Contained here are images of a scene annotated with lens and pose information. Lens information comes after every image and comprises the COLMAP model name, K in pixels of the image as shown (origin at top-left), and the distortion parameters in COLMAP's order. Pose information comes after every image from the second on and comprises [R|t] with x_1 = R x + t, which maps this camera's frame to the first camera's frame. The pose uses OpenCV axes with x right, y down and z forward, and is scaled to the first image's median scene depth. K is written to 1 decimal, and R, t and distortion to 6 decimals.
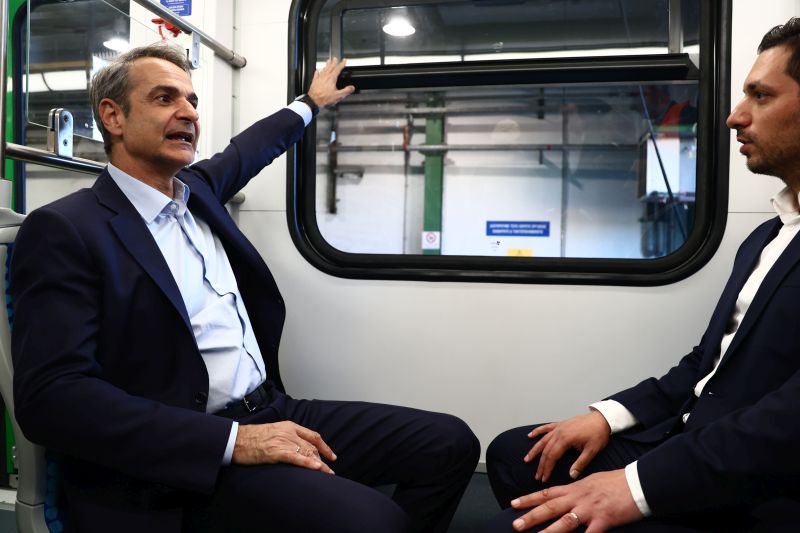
lens RADIAL K [[674.7, 0, 400.0], [0, 674.7, 266.5], [0, 0, 1]] dist [-0.003282, 0.003677]
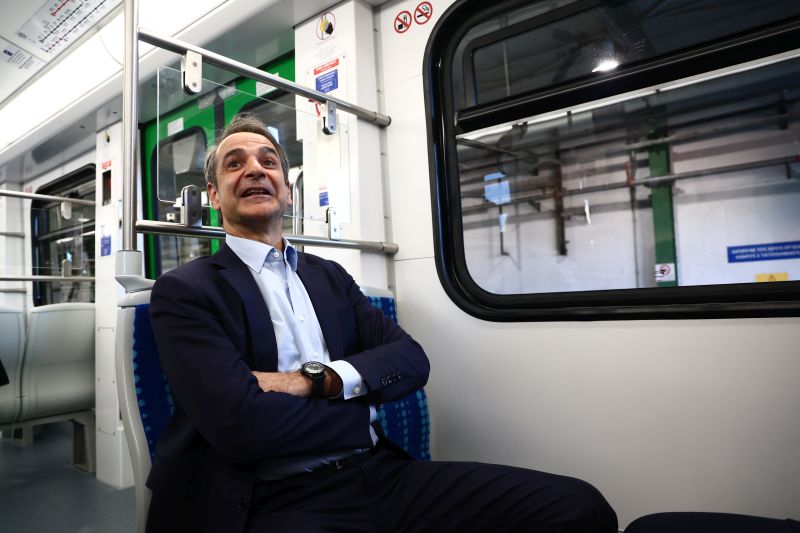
lens RADIAL K [[565.0, 0, 400.7], [0, 565.0, 289.7], [0, 0, 1]] dist [-0.007027, 0.006411]
pose [[0.892818, -0.068044, -0.445248, 0.068310], [0.054522, 0.997581, -0.043125, 0.001411], [0.447106, 0.014226, 0.894368, 0.087799]]
